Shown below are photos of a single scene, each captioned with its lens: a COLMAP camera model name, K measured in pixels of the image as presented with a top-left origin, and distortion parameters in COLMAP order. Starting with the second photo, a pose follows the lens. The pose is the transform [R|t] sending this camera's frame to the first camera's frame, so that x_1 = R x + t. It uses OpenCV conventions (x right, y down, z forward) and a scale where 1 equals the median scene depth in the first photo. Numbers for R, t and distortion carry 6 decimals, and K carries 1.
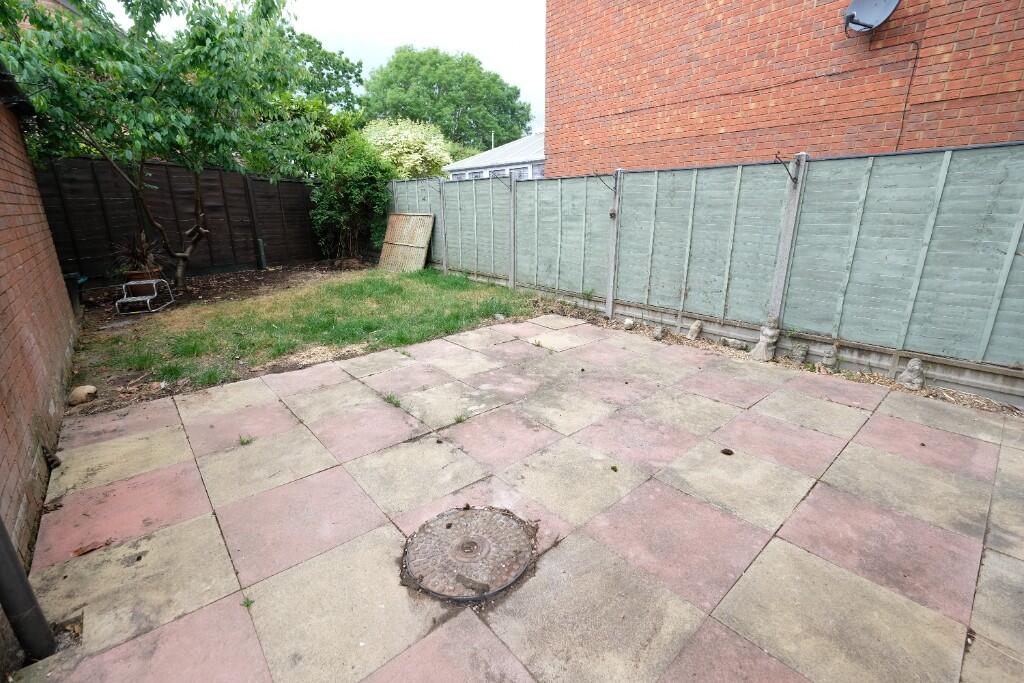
lens RADIAL K [[445.9, 0, 513.1], [0, 445.9, 337.6], [0, 0, 1]] dist [-0.003804, -0.000392]
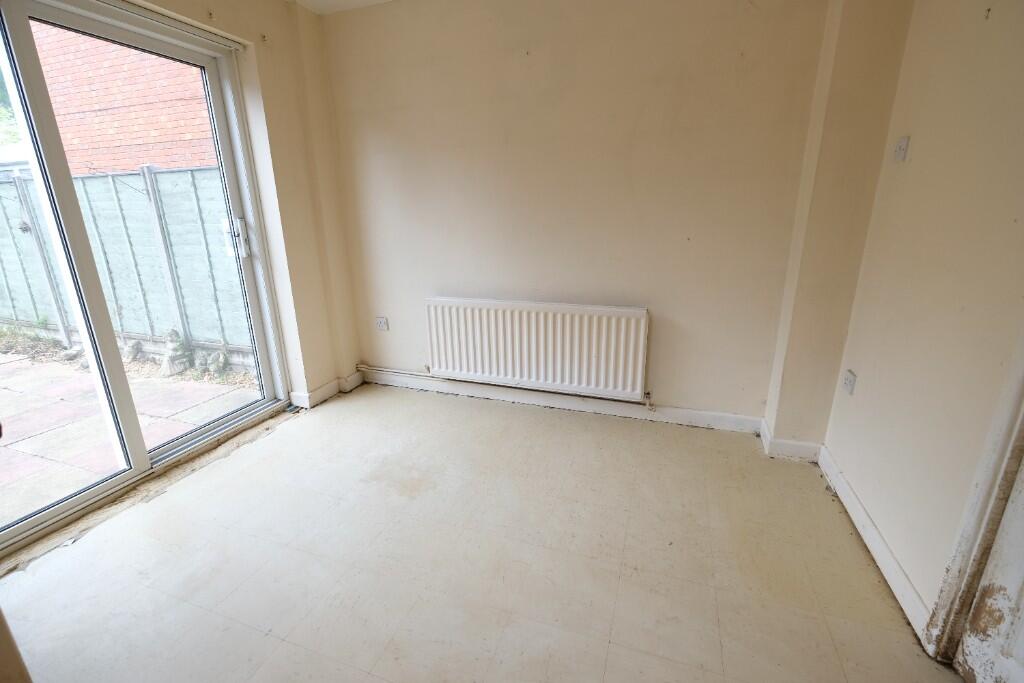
lens RADIAL K [[445.9, 0, 513.1], [0, 445.9, 337.6], [0, 0, 1]] dist [-0.003804, -0.000392]
pose [[0.869426, -0.148757, 0.471136, 0.892602], [0.149702, 0.988086, 0.035722, 0.055255], [-0.470837, 0.039472, 0.881337, -0.255509]]
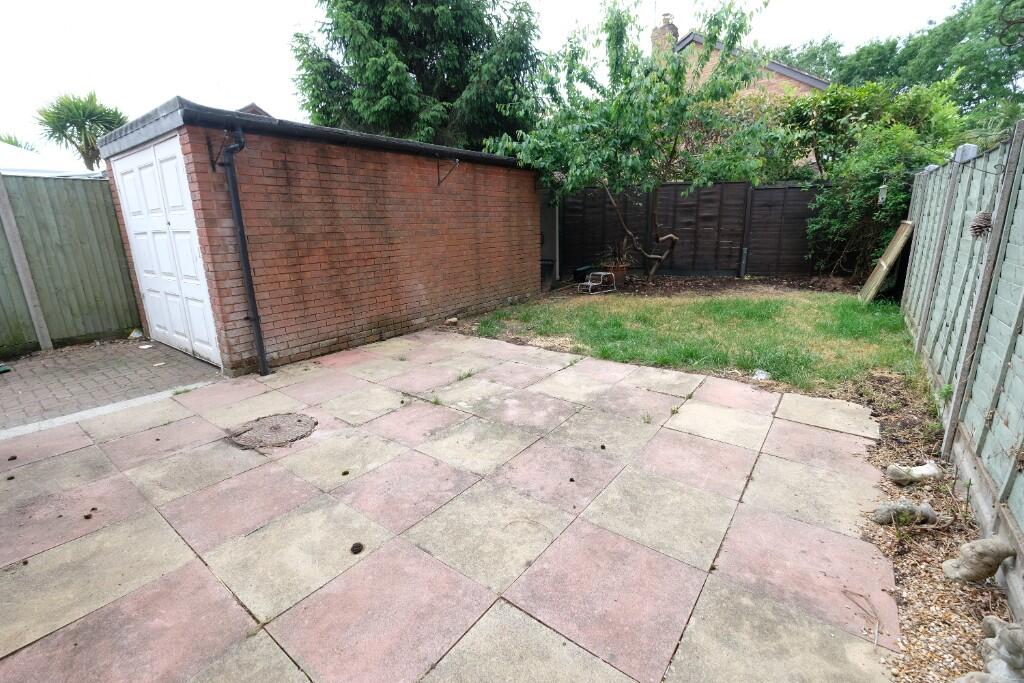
lens RADIAL K [[445.9, 0, 513.1], [0, 445.9, 337.6], [0, 0, 1]] dist [-0.003804, -0.000392]
pose [[0.199538, 0.240839, -0.949832, 0.827027], [-0.249918, 0.949777, 0.188322, -0.208767], [0.947484, 0.199803, 0.249706, 0.699322]]
